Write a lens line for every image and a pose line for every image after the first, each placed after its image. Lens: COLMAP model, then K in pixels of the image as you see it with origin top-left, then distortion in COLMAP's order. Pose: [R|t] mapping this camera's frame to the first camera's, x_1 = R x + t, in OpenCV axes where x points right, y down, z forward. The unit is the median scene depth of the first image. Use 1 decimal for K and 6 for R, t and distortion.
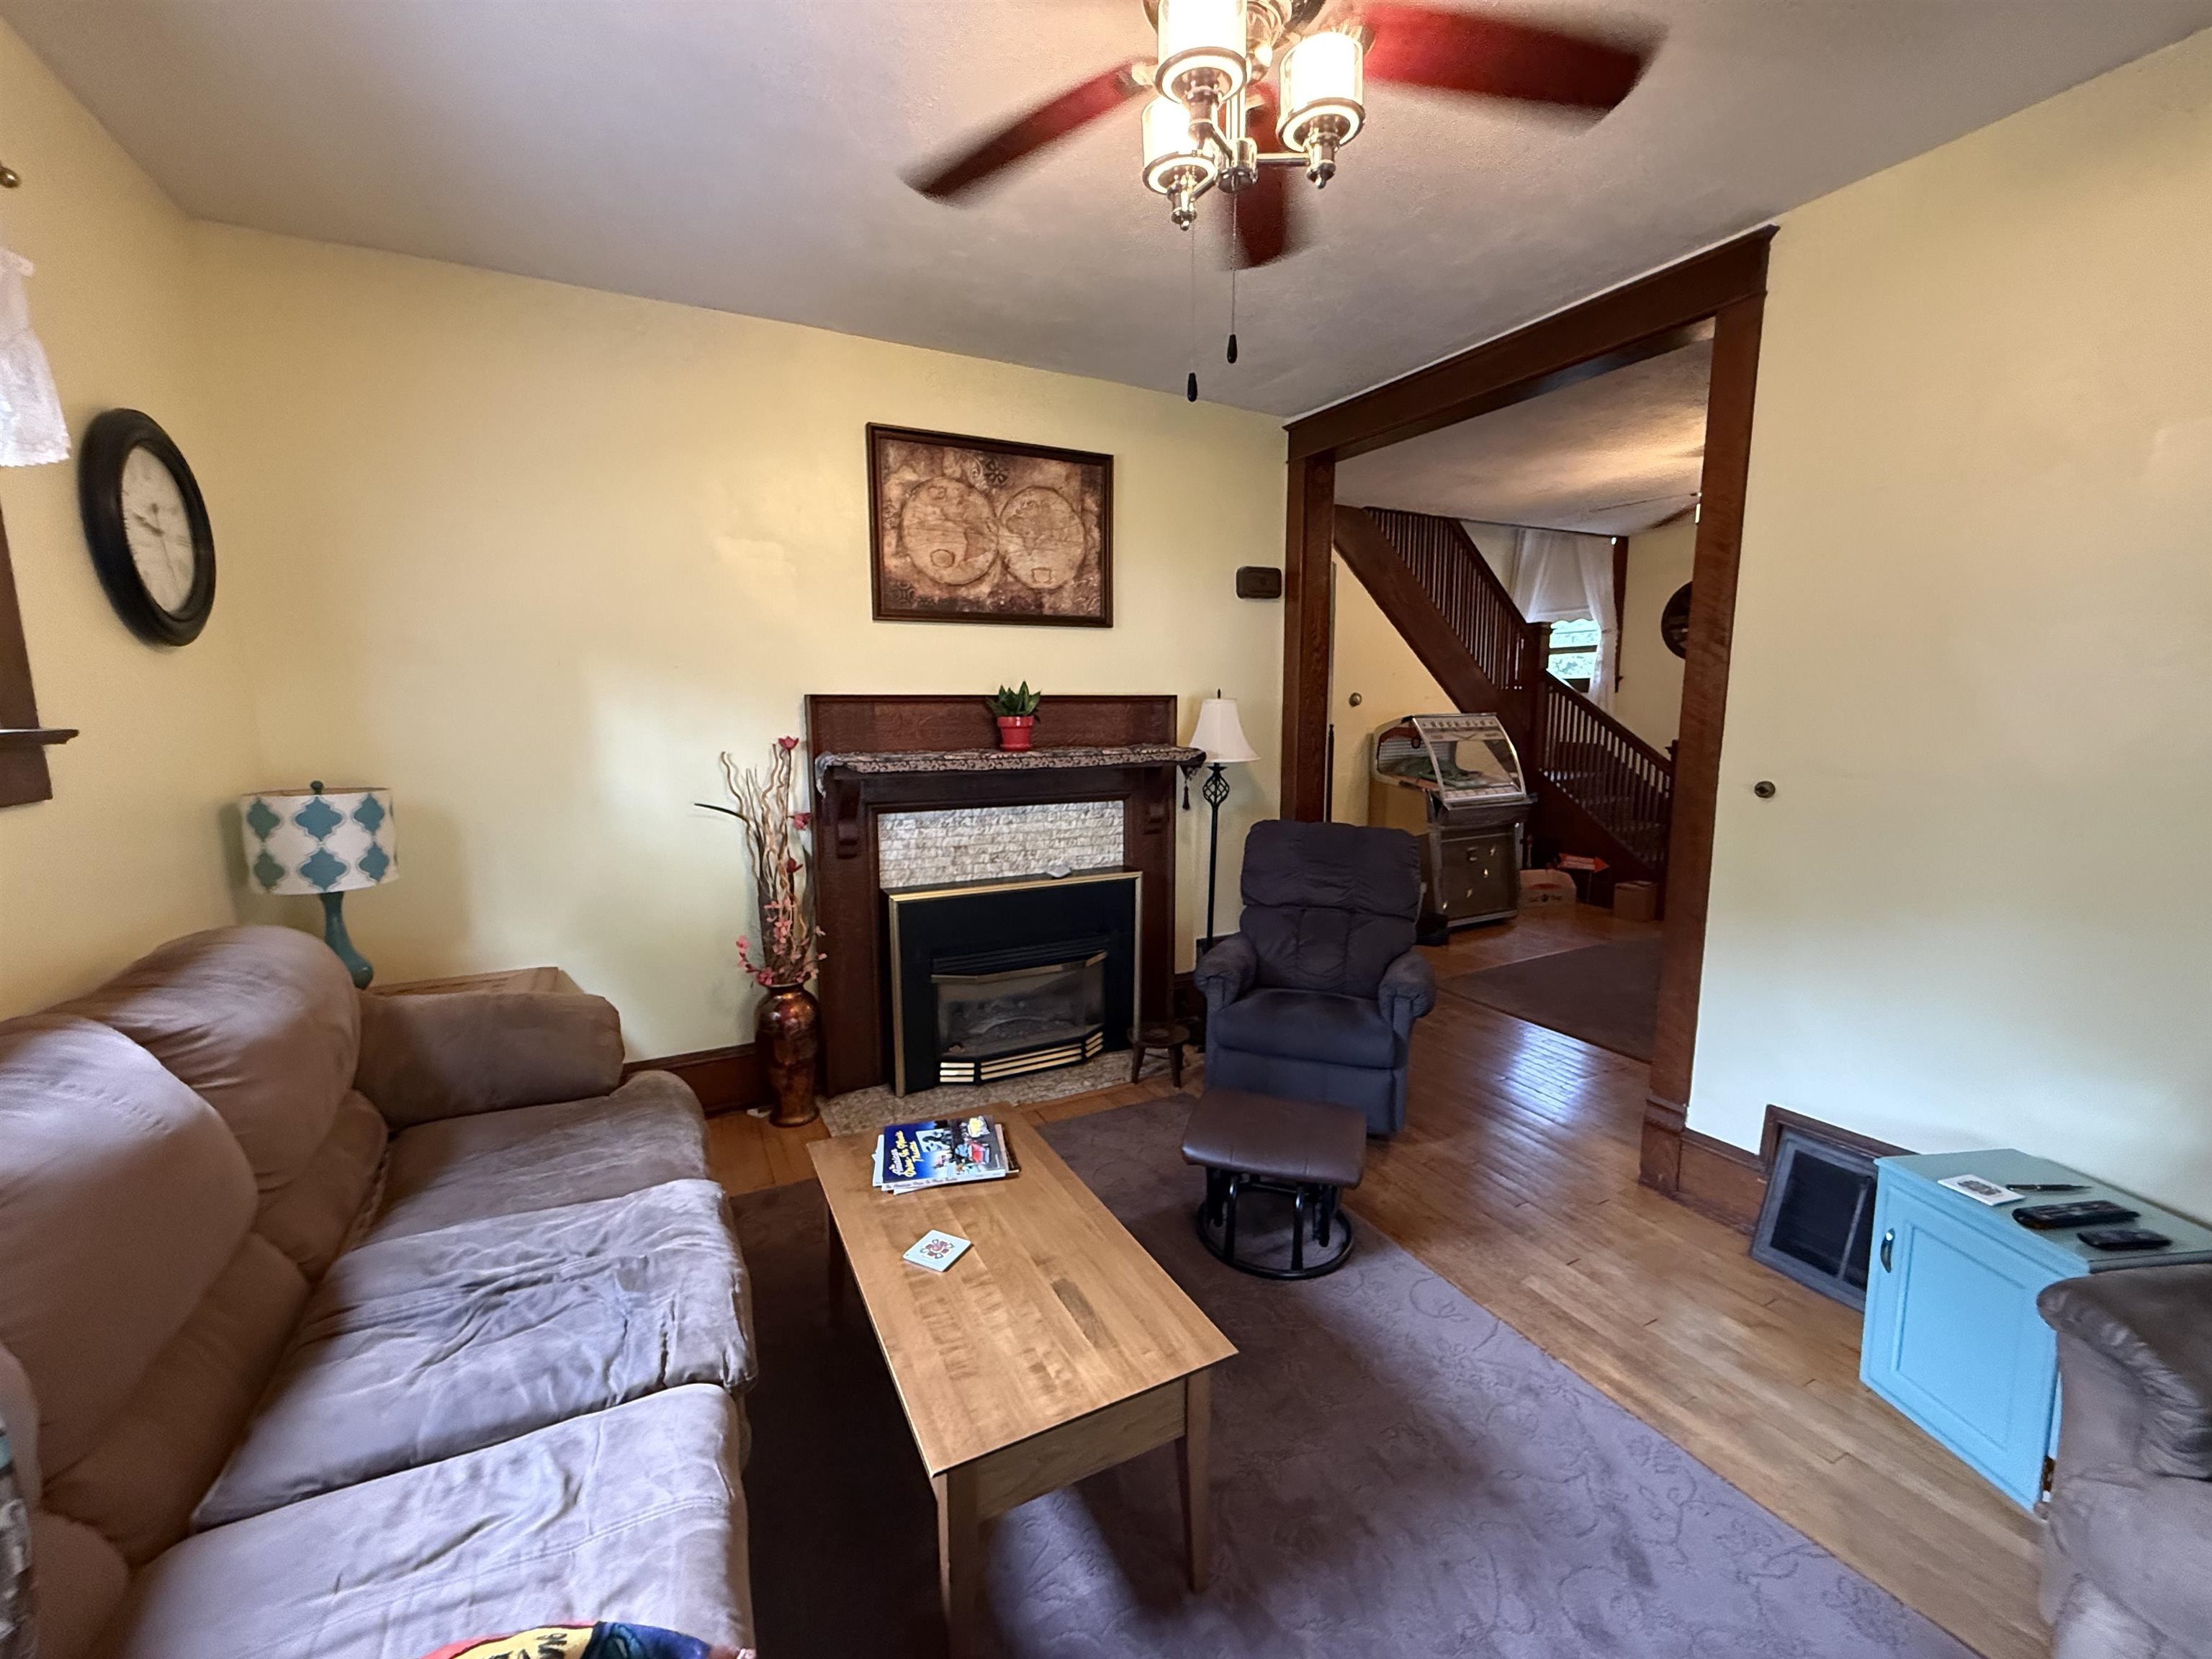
lens RADIAL K [[883.1, 0, 1100.9], [0, 883.1, 828.8], [0, 0, 1]] dist [-0.002388, 0.000636]
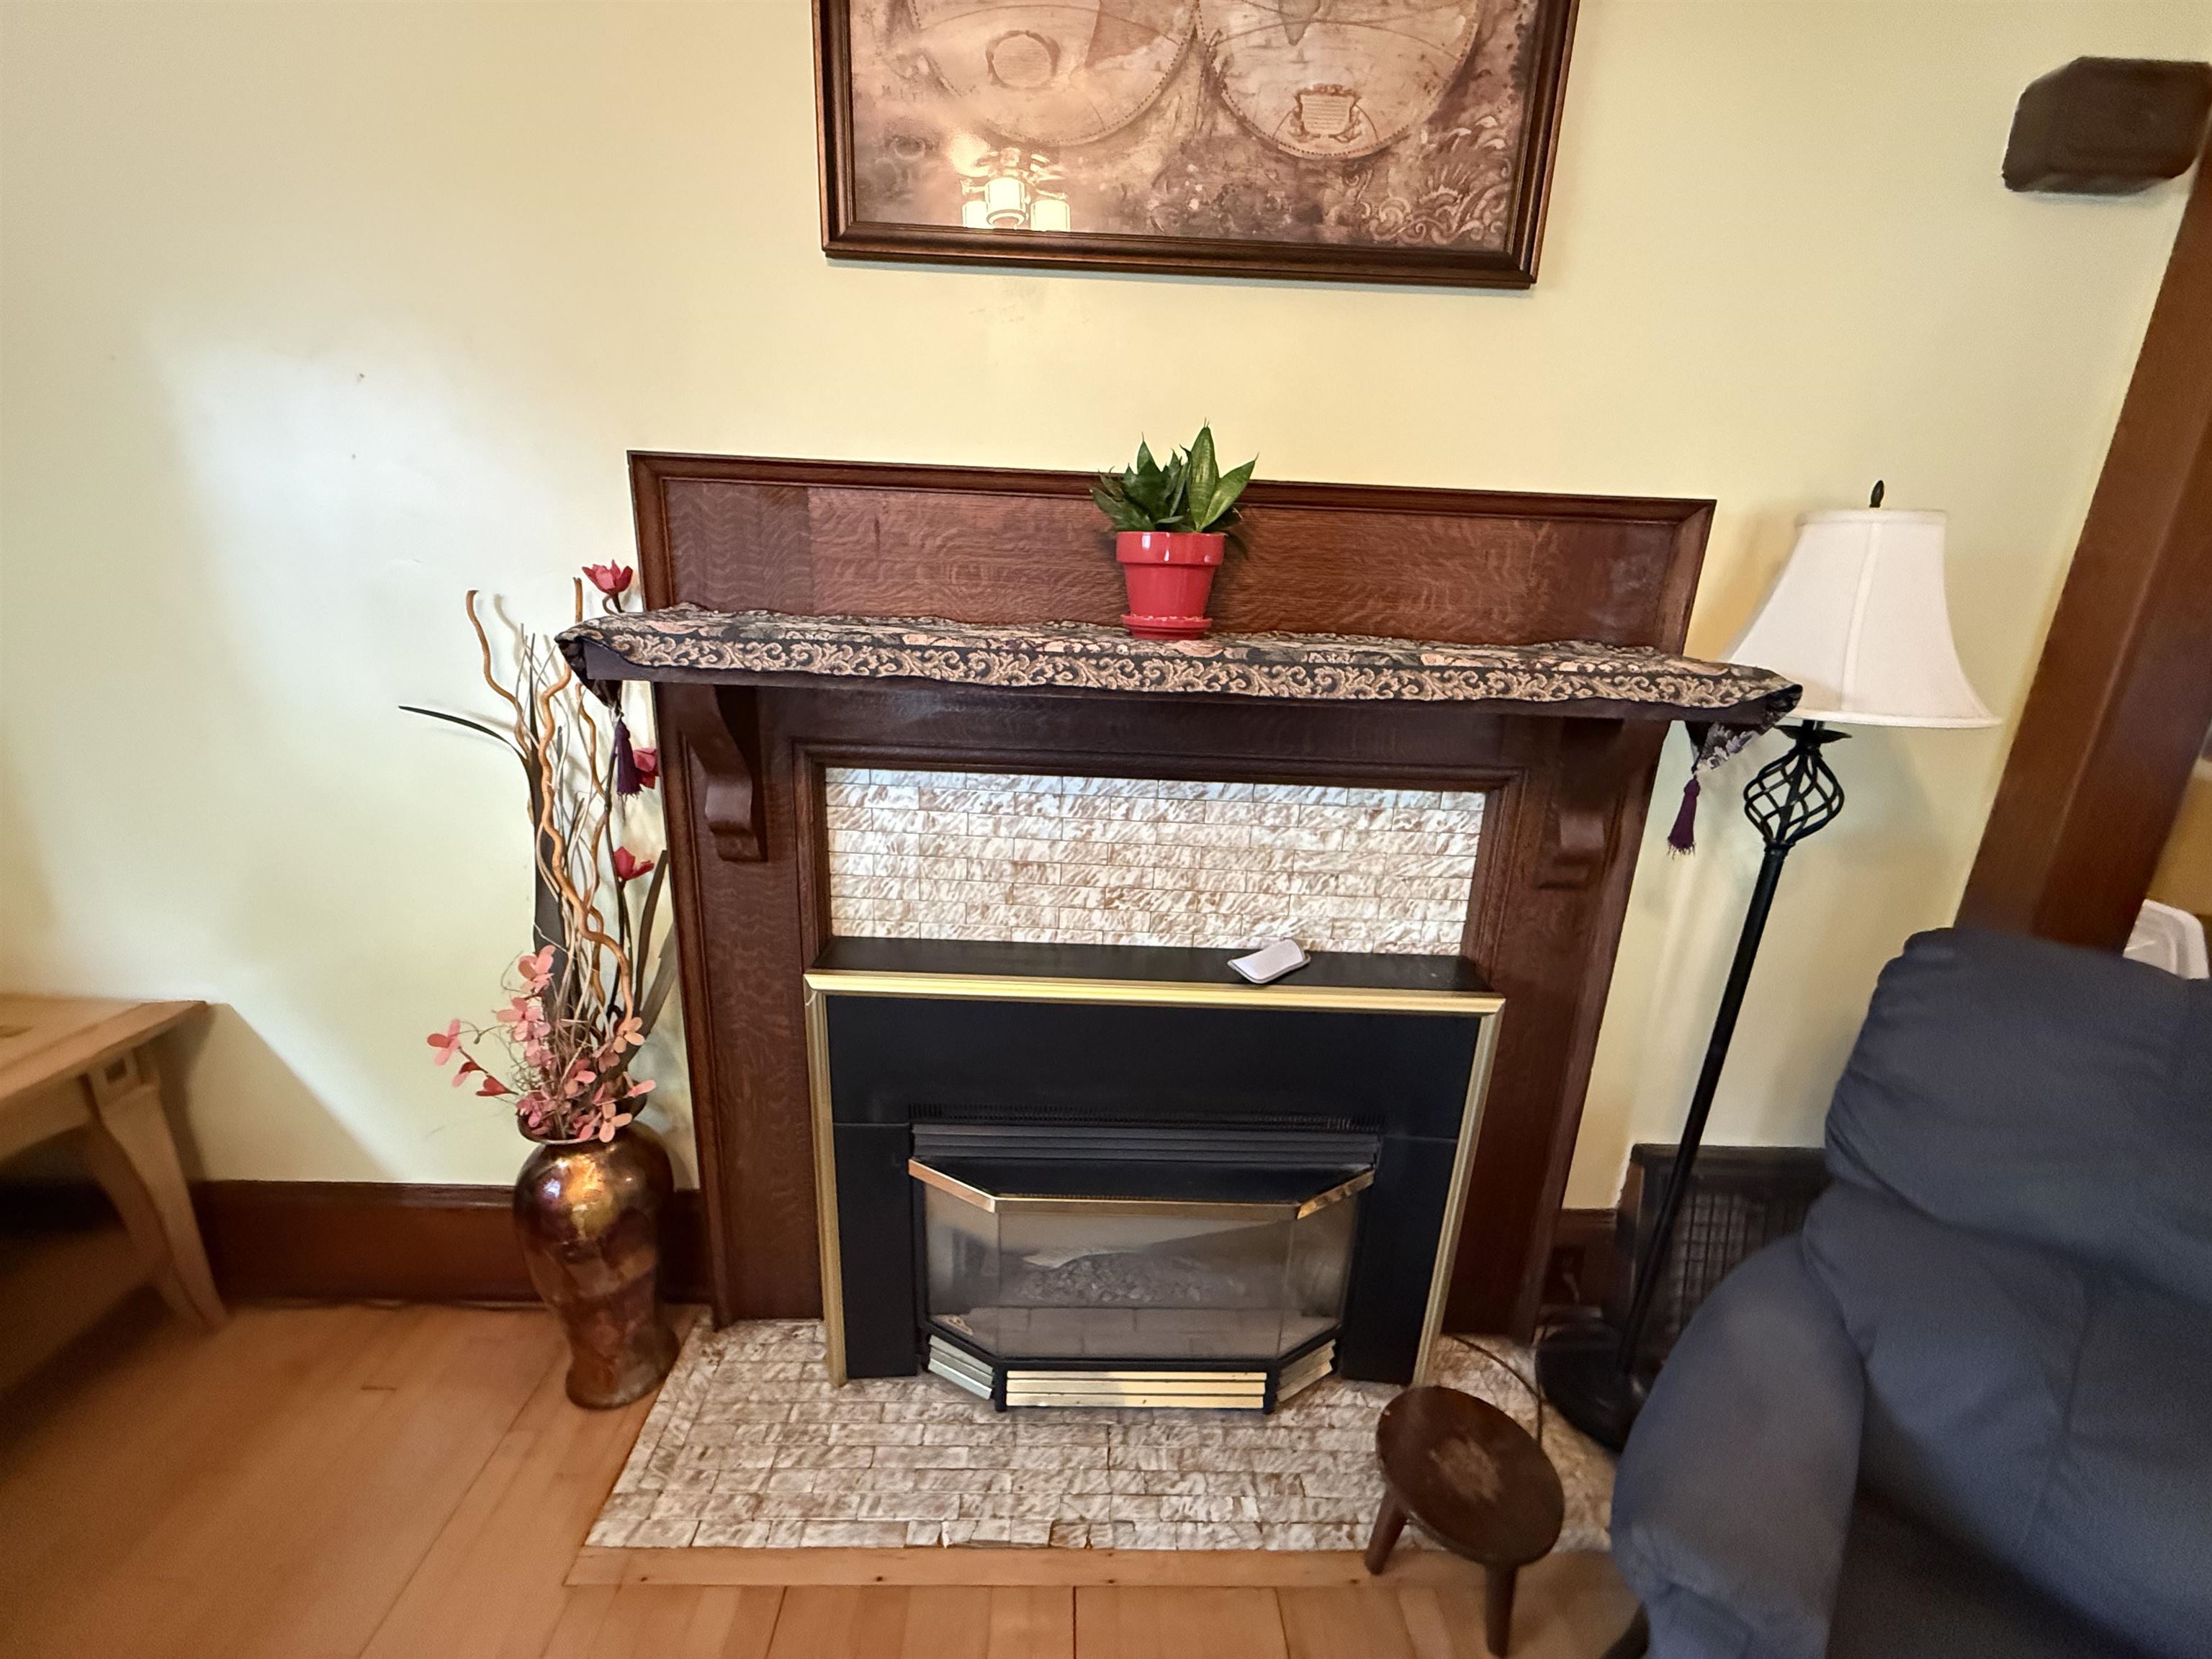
lens RADIAL K [[883.1, 0, 1100.9], [0, 883.1, 828.8], [0, 0, 1]] dist [-0.002388, 0.000636]
pose [[0.896809, 0.158442, -0.413073, 0.038314], [-0.104990, 0.983219, 0.149192, -0.059775], [0.429779, -0.090428, 0.898394, 0.637626]]
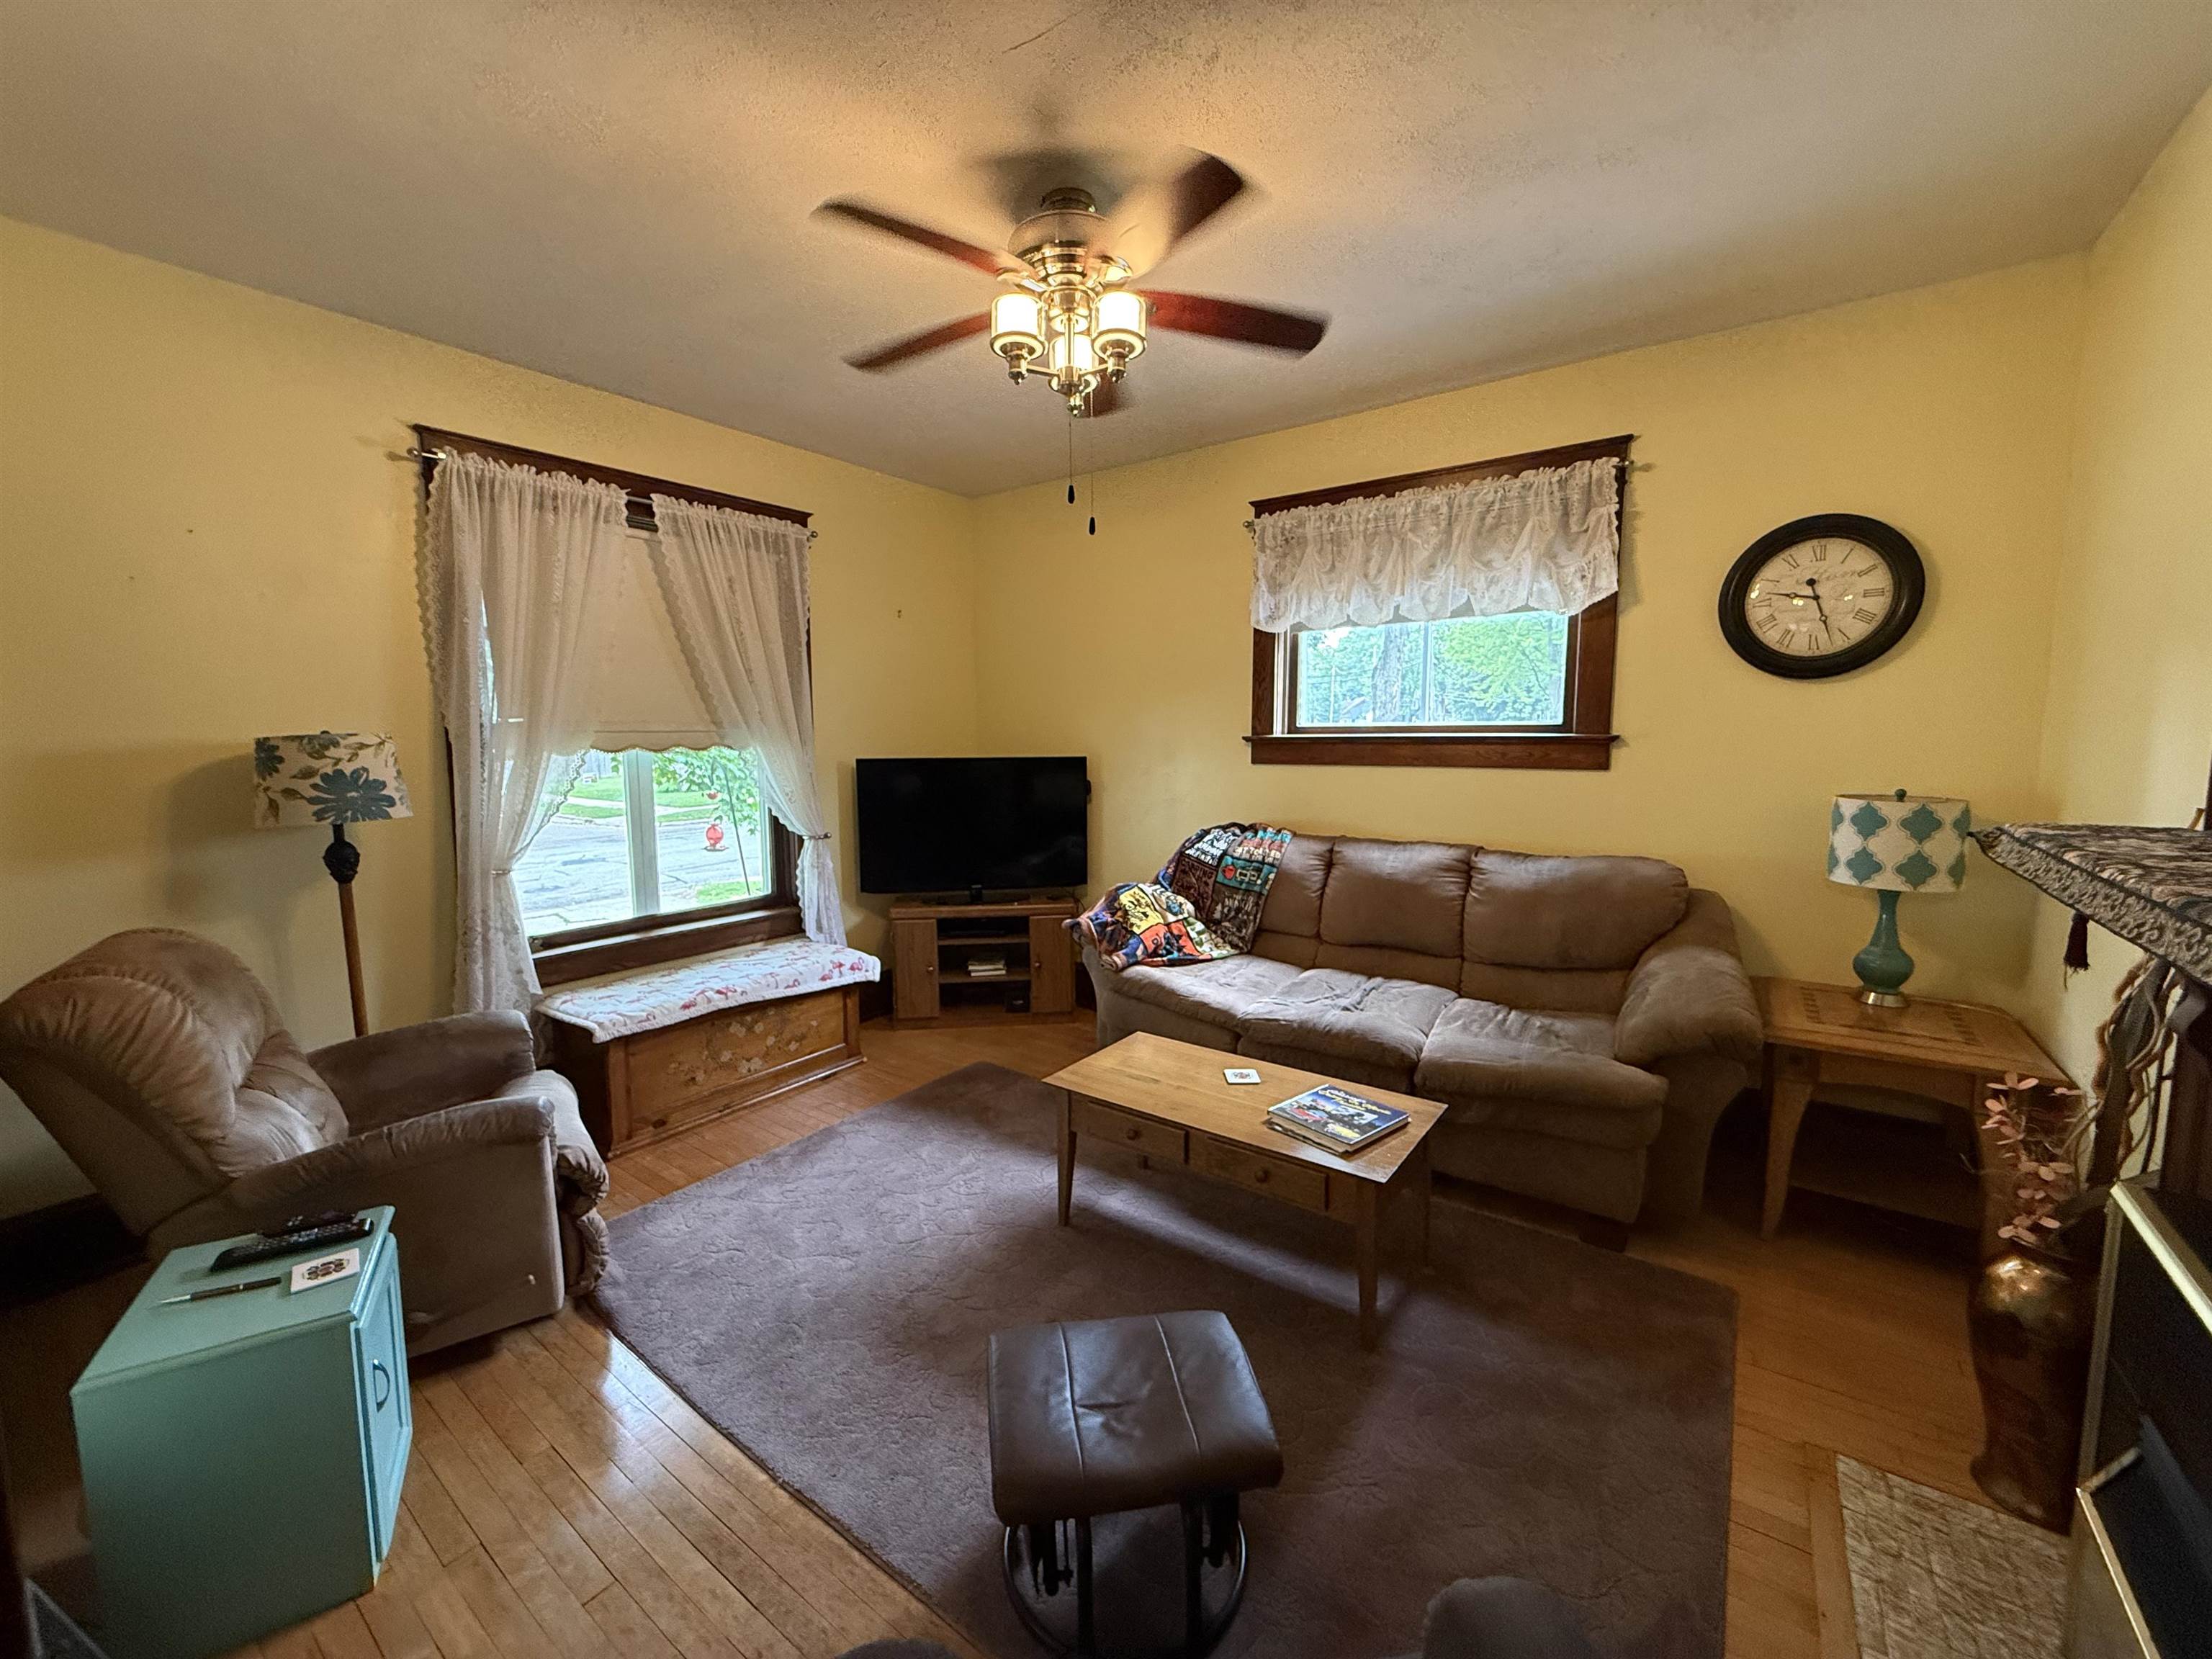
lens RADIAL K [[883.1, 0, 1100.9], [0, 883.1, 828.8], [0, 0, 1]] dist [-0.002388, 0.000636]
pose [[-0.899779, 0.057452, -0.432547, 0.326553], [-0.050982, 0.970663, 0.234978, -0.142245], [0.433357, 0.233480, -0.870453, 1.019204]]
